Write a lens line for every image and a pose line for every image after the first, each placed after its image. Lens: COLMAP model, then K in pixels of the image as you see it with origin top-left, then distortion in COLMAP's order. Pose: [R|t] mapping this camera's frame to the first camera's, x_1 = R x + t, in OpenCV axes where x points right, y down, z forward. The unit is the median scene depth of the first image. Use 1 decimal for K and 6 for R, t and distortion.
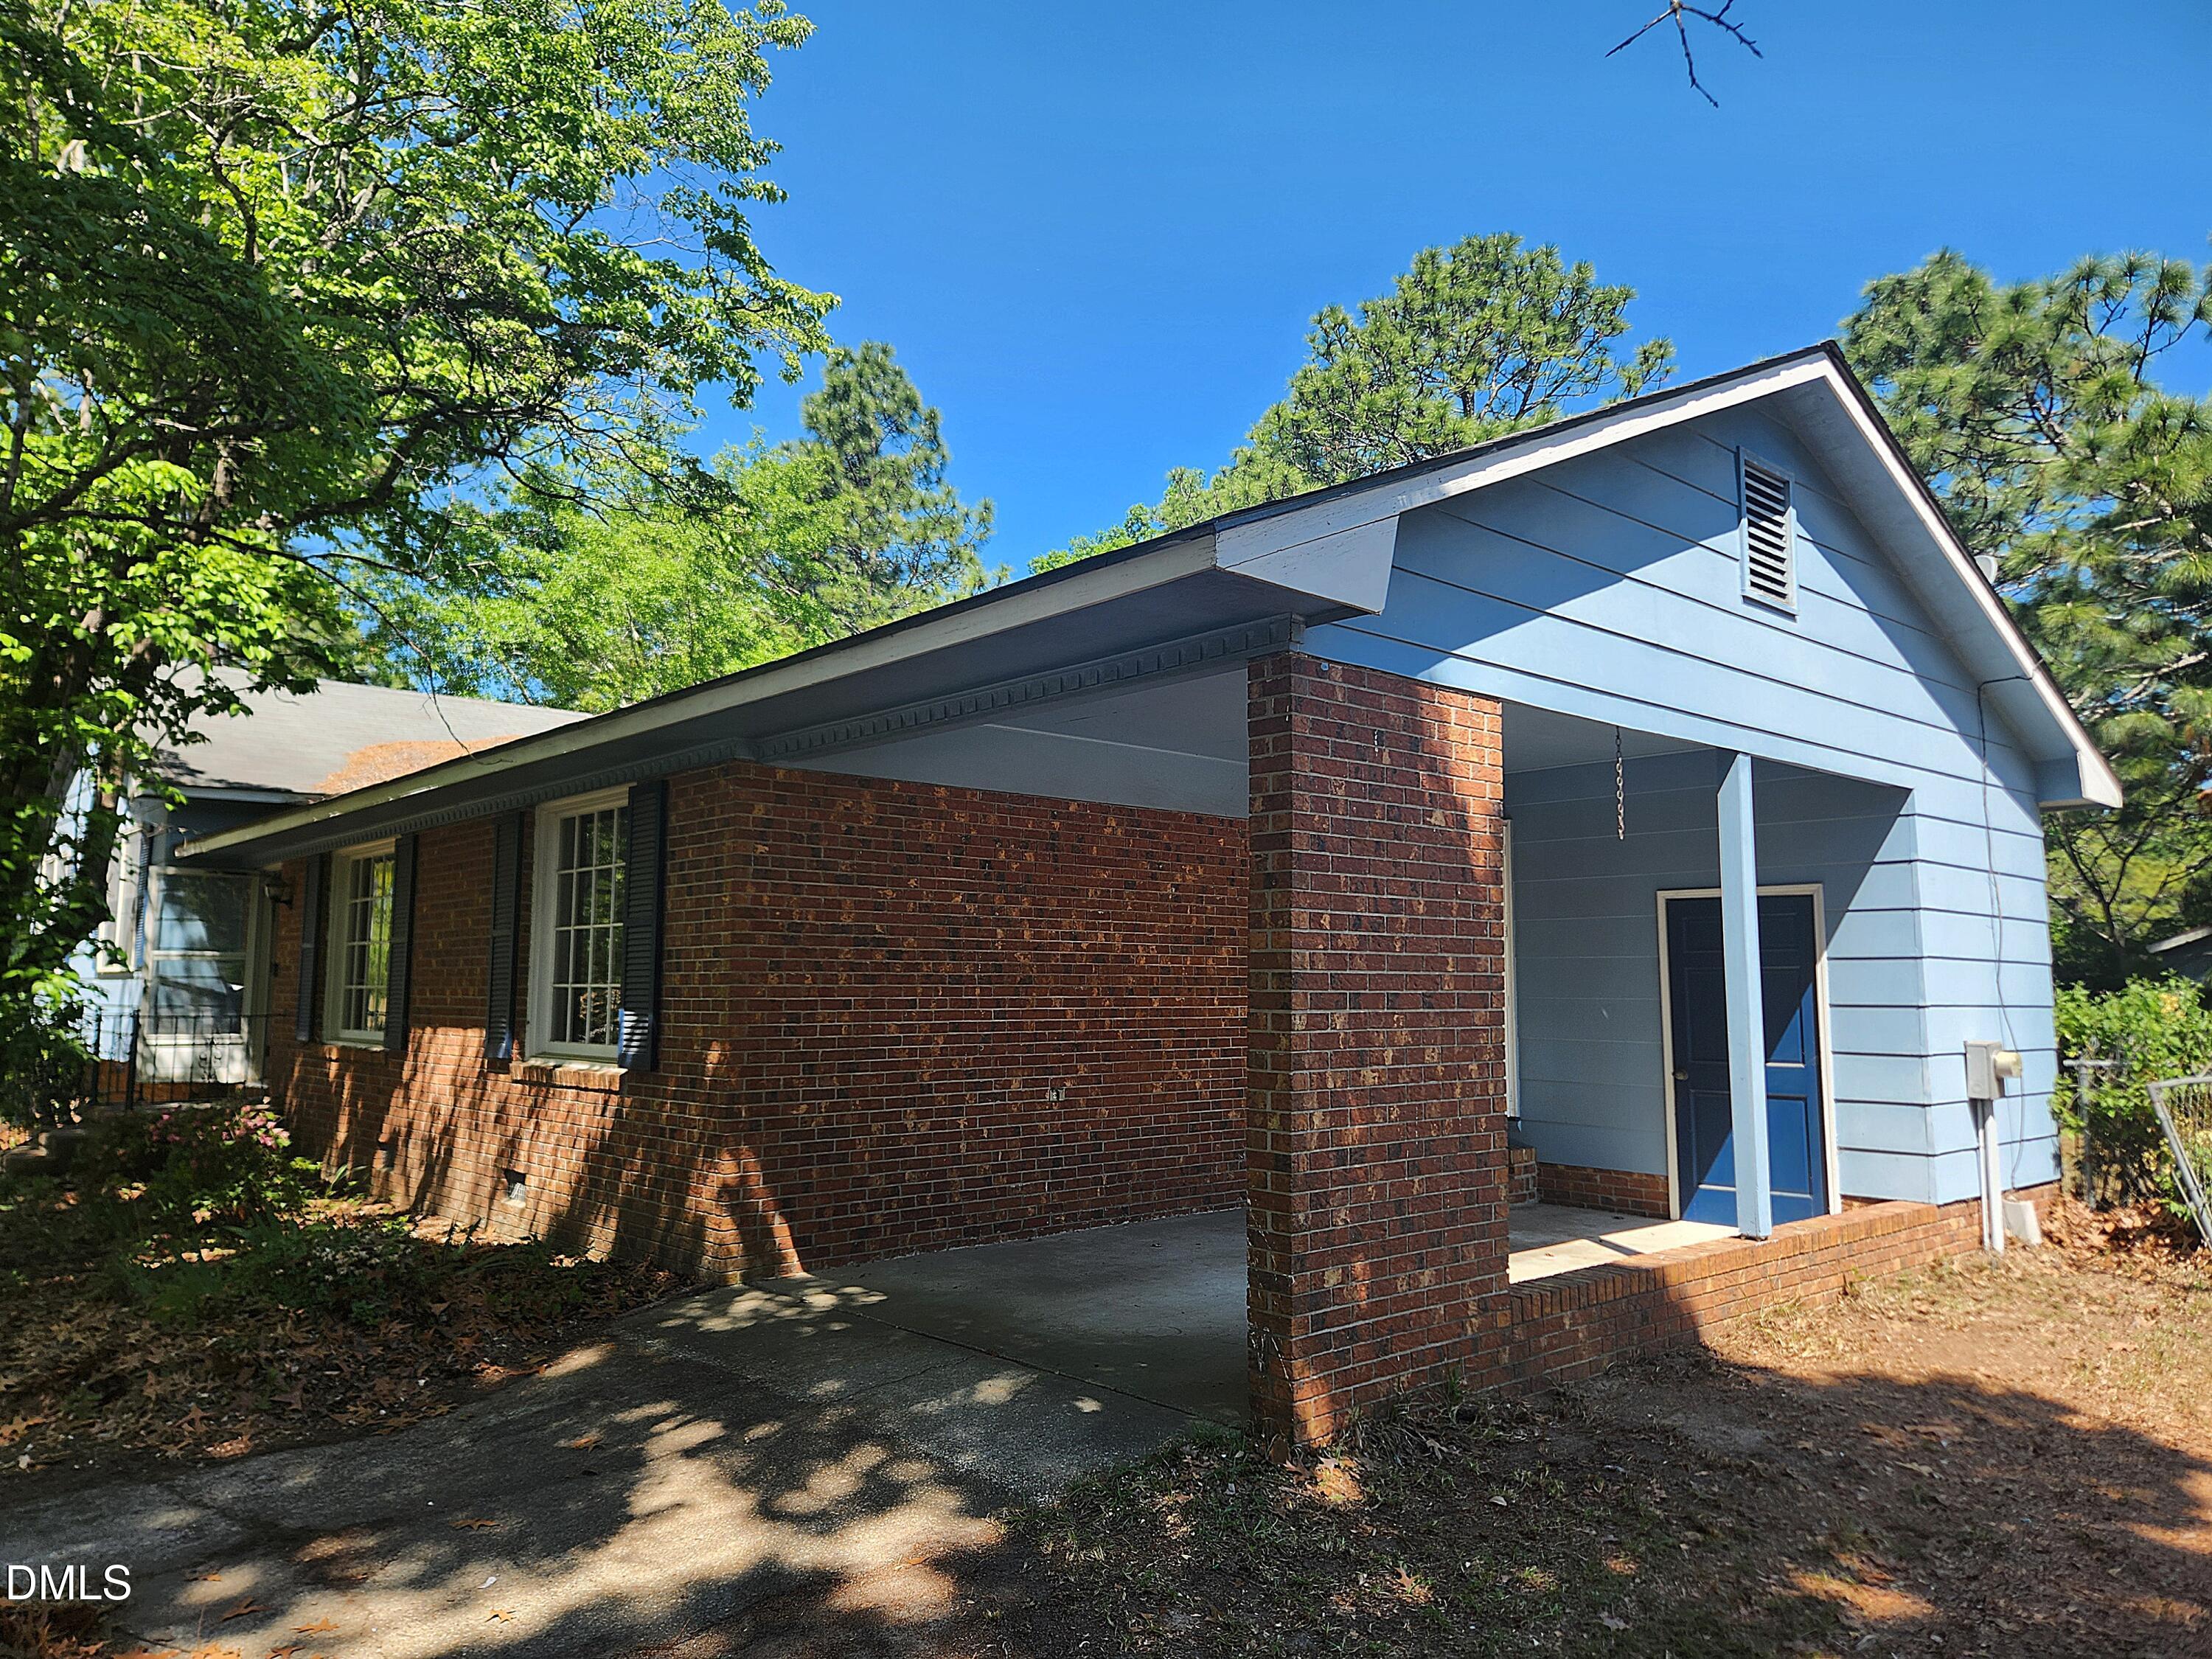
lens RADIAL K [[1460.3, 0, 1118.1], [0, 1460.3, 834.3], [0, 0, 1]] dist [0.057565, -0.037909]
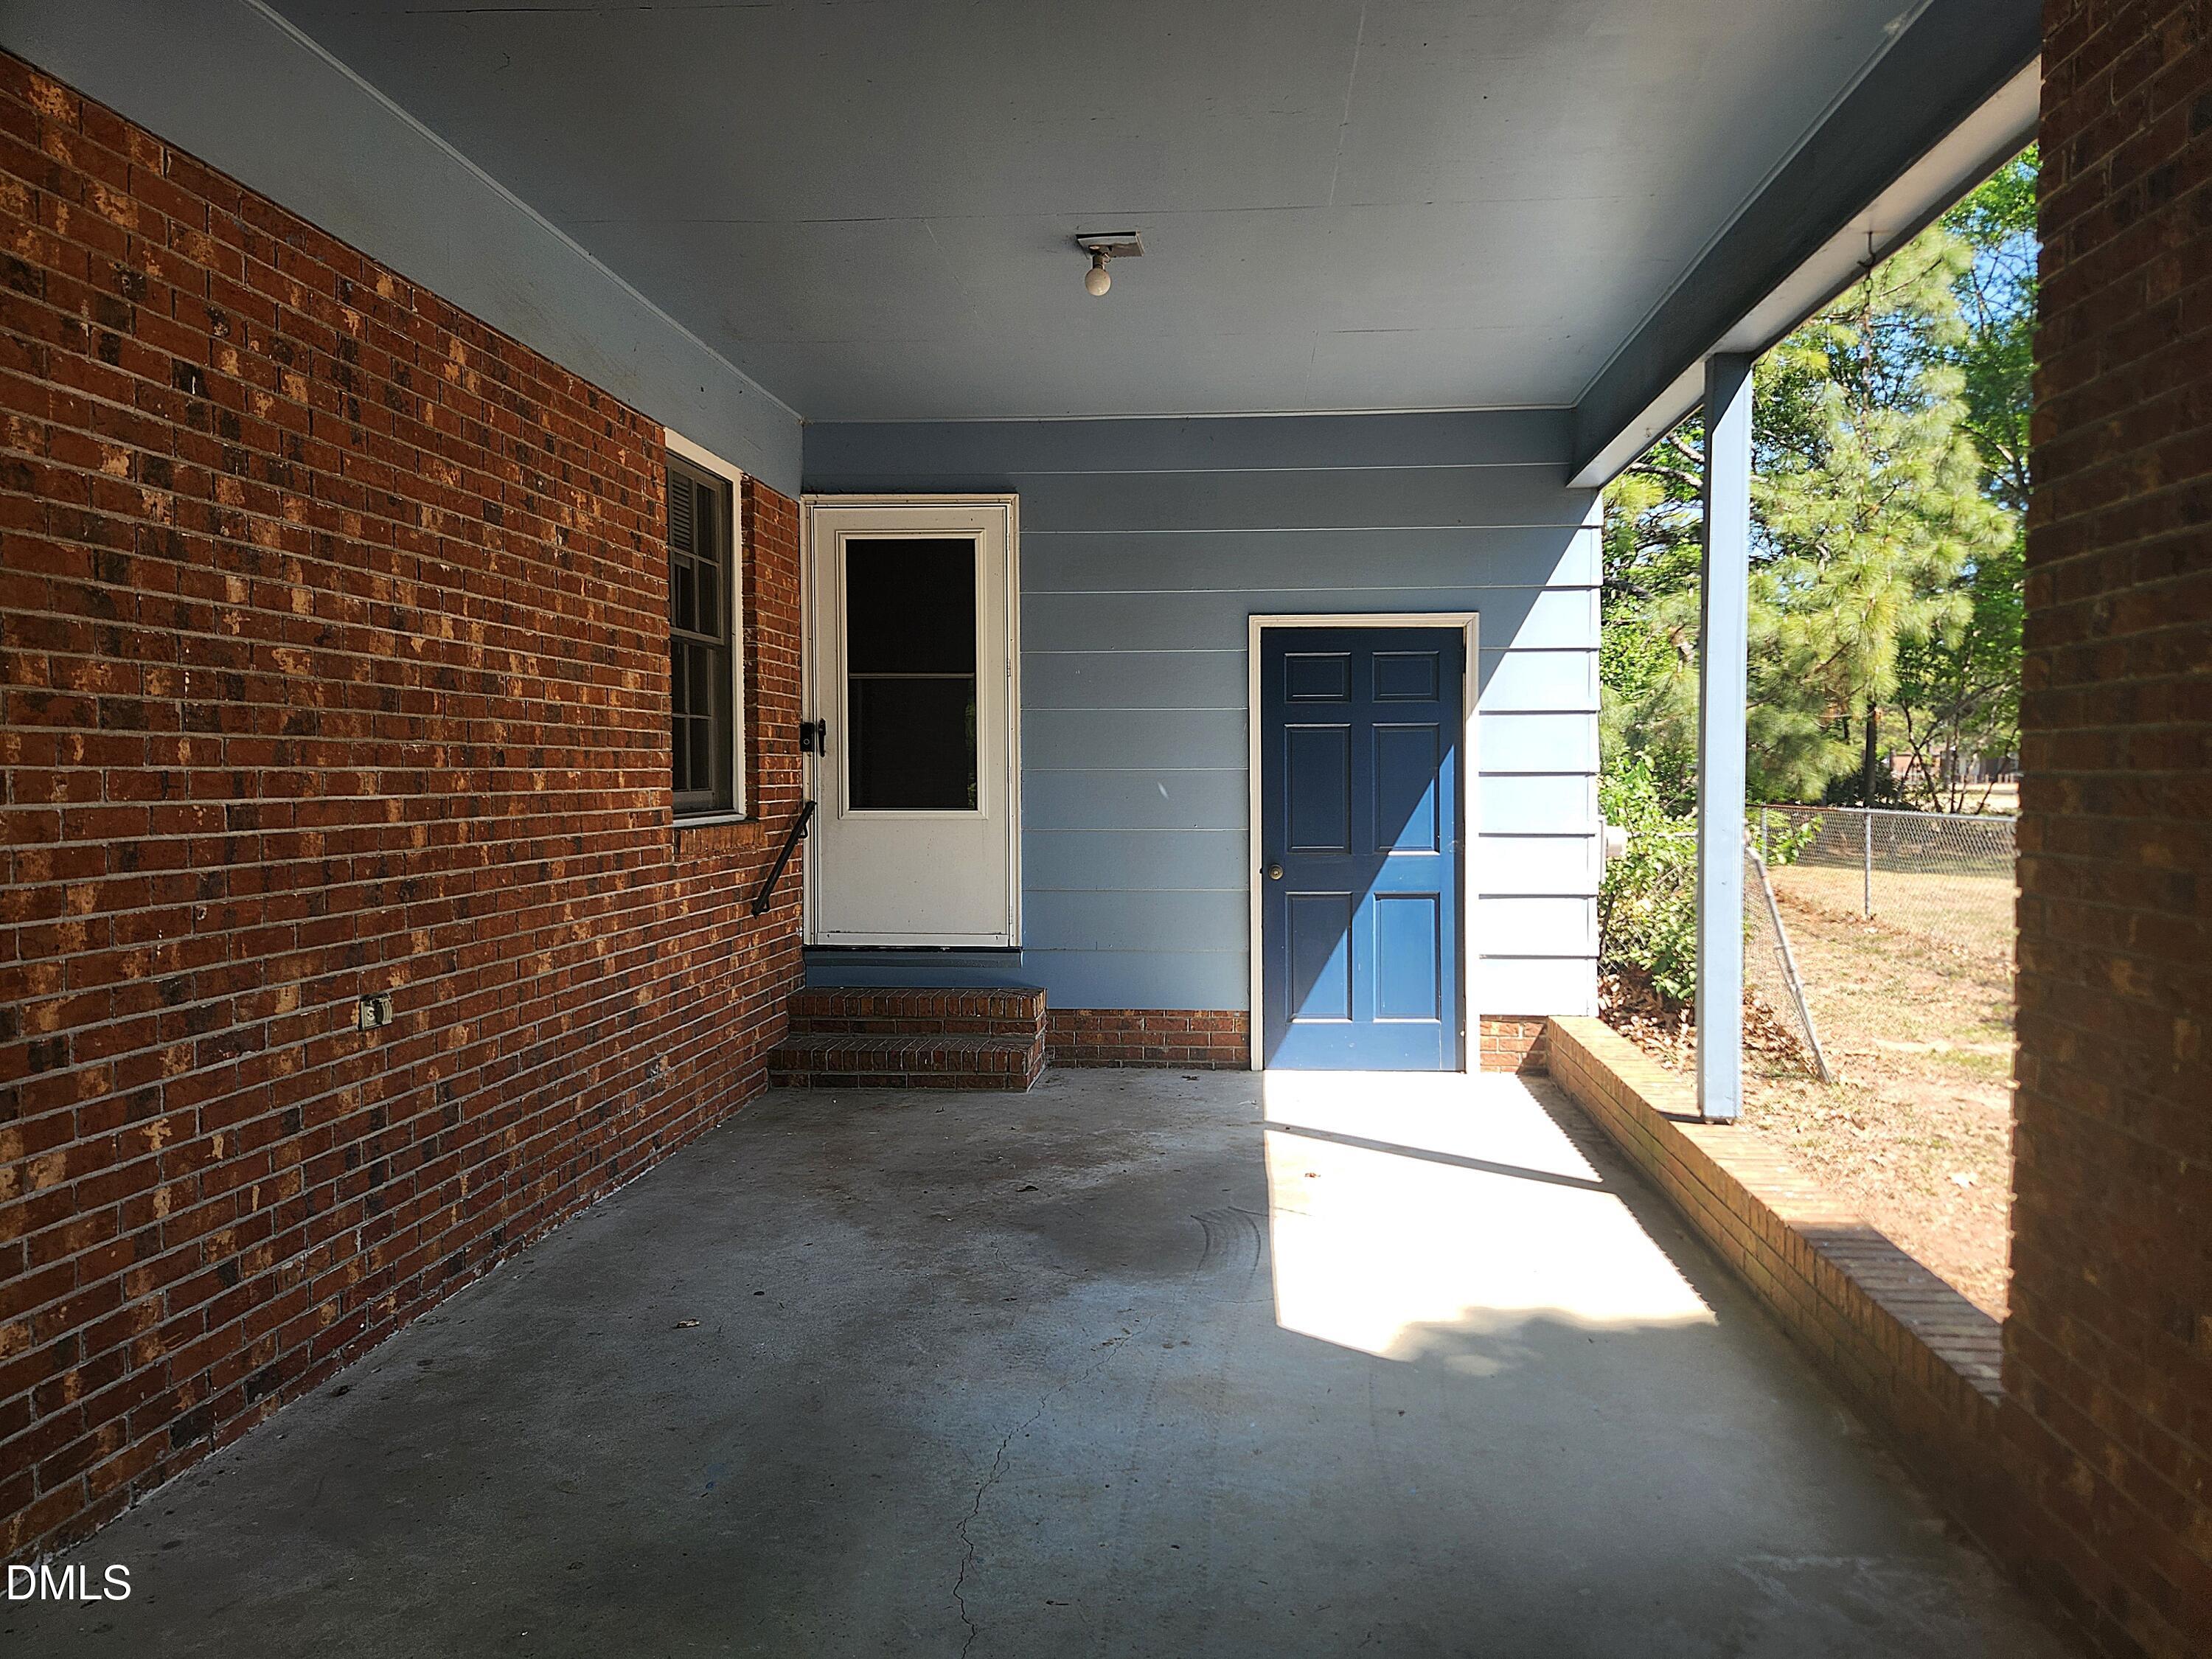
lens RADIAL K [[1460.3, 0, 1121.4], [0, 1460.3, 831.2], [0, 0, 1]] dist [0.057565, -0.037909]
pose [[0.730041, -0.031555, 0.682674, -0.173973], [-0.068210, 0.990581, 0.118729, 0.069786], [-0.679991, -0.133242, 0.721013, 0.597505]]
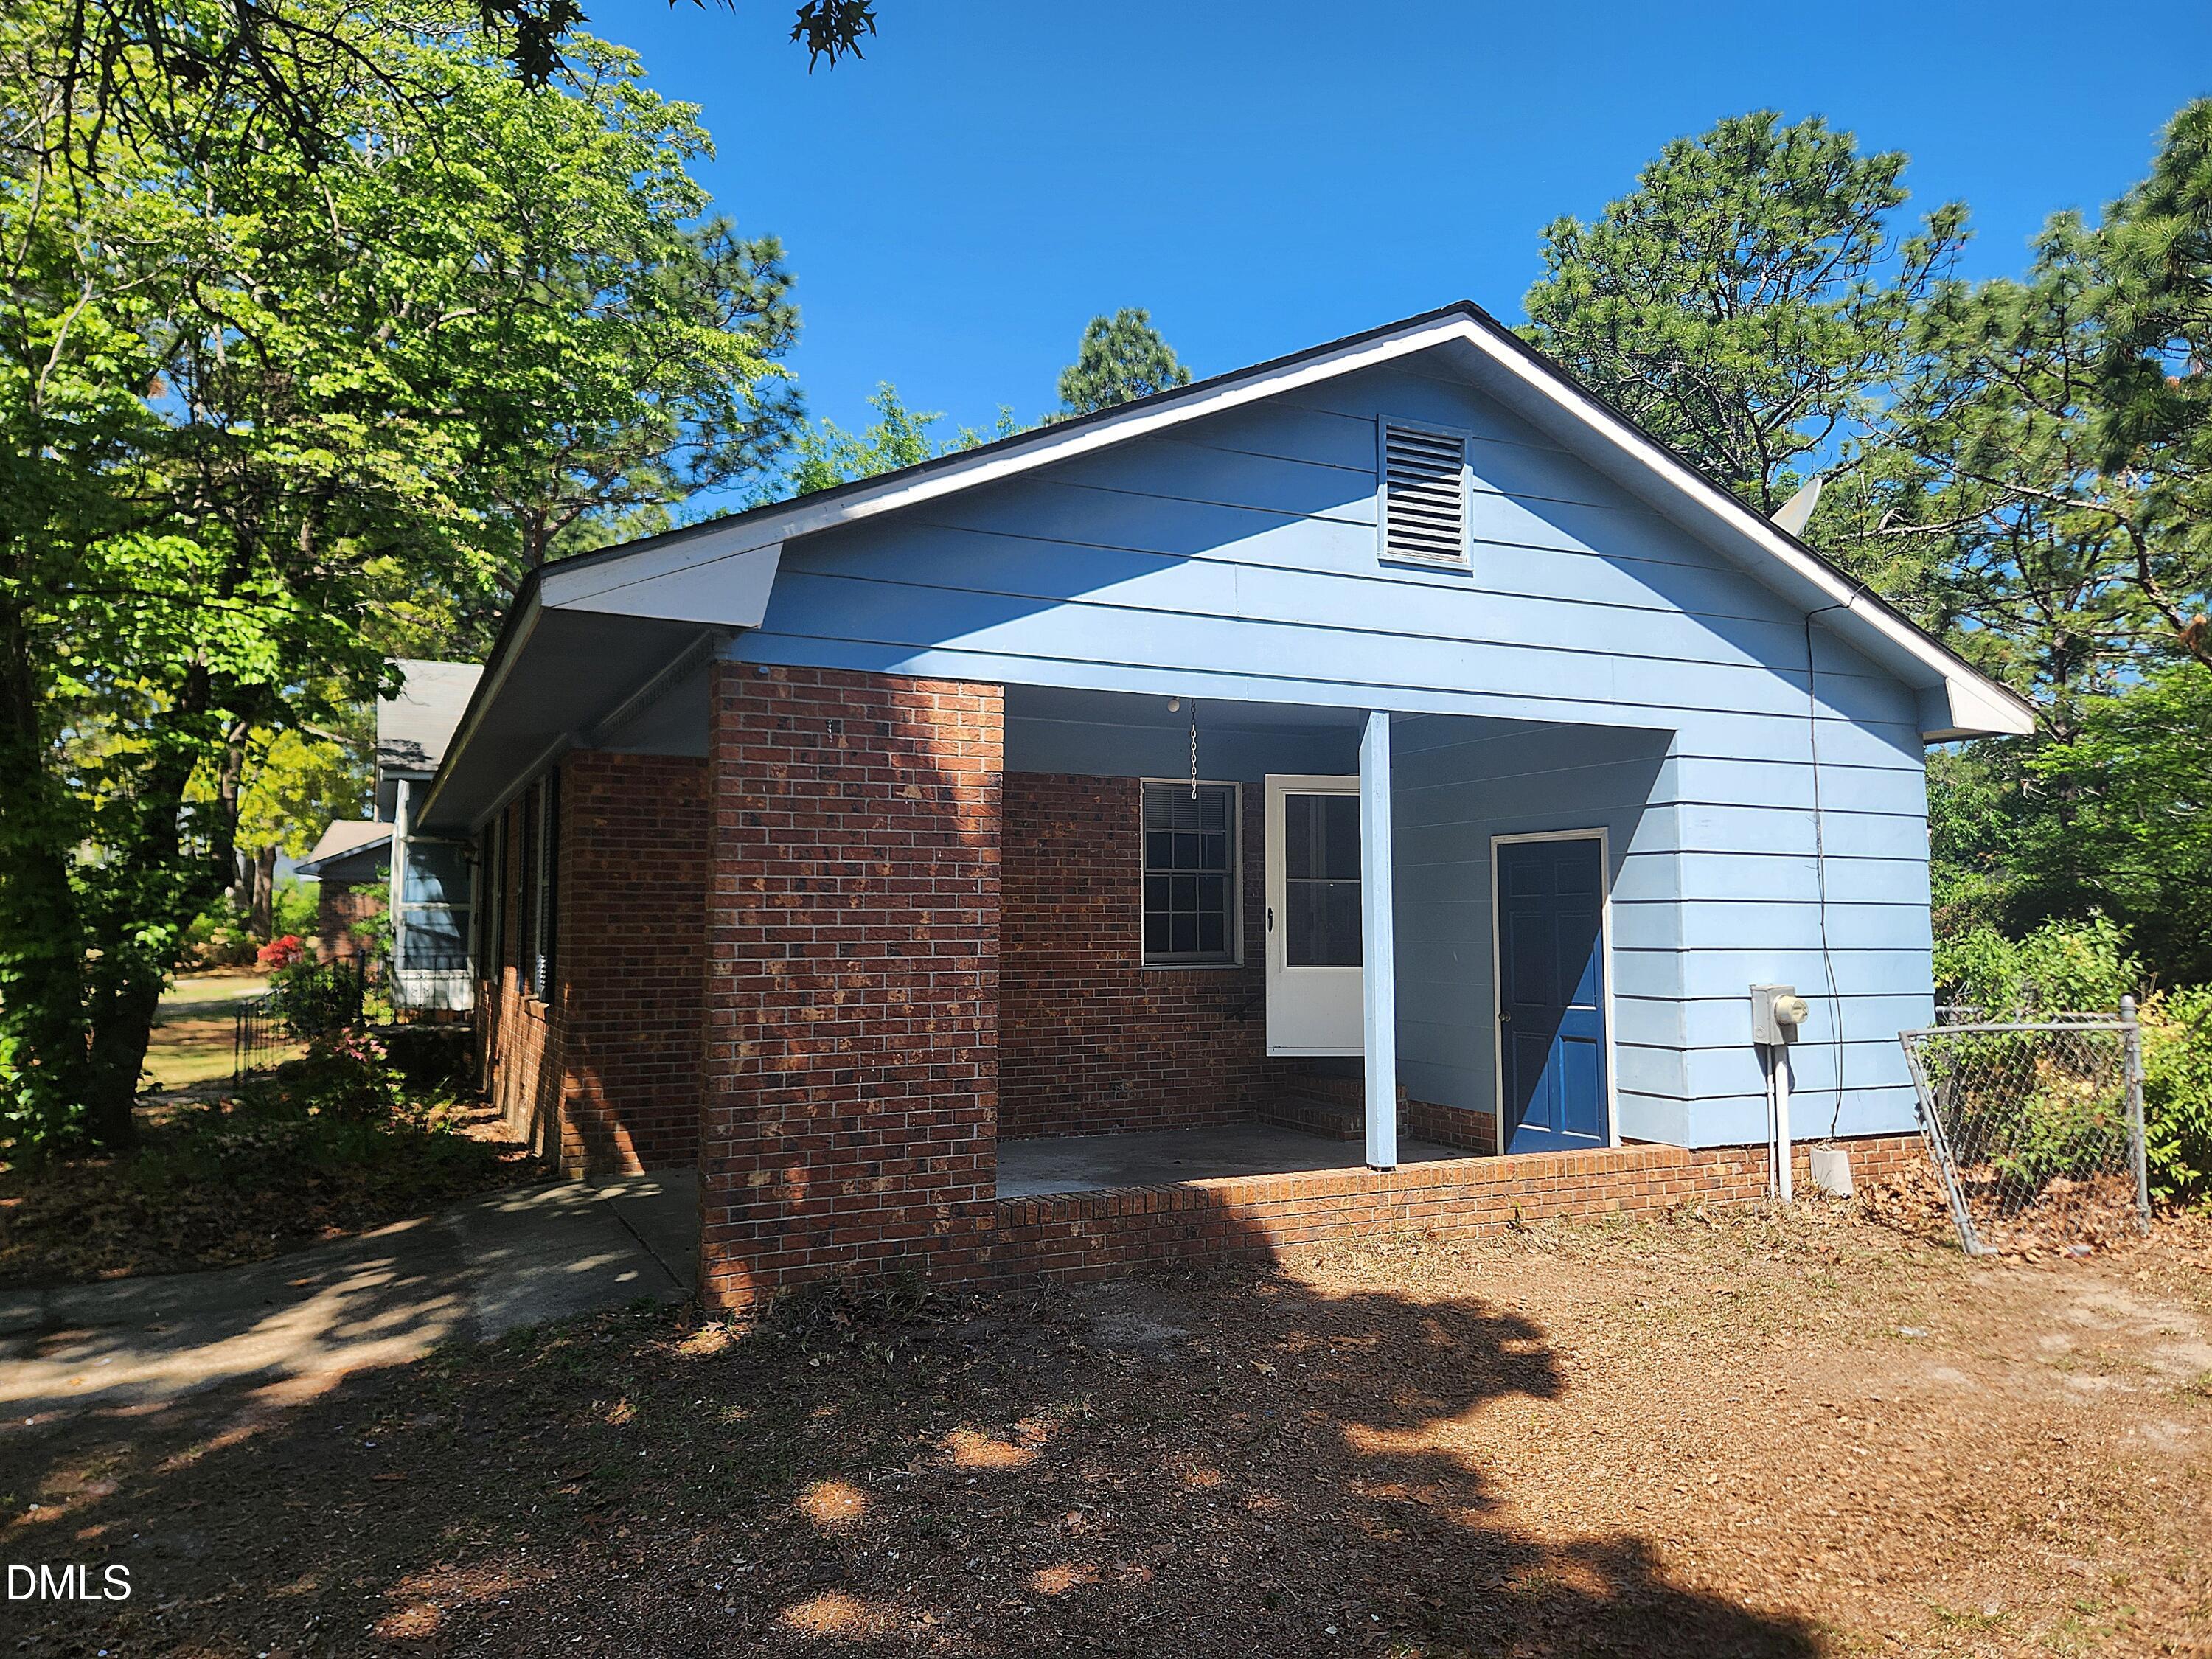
lens RADIAL K [[1460.3, 0, 1143.0], [0, 1460.3, 817.0], [0, 0, 1]] dist [0.057565, -0.037909]
pose [[0.963375, -0.024246, -0.267060, 0.458470], [0.032321, 0.999142, 0.025881, -0.009935], [0.266203, -0.033565, 0.963332, -0.041878]]
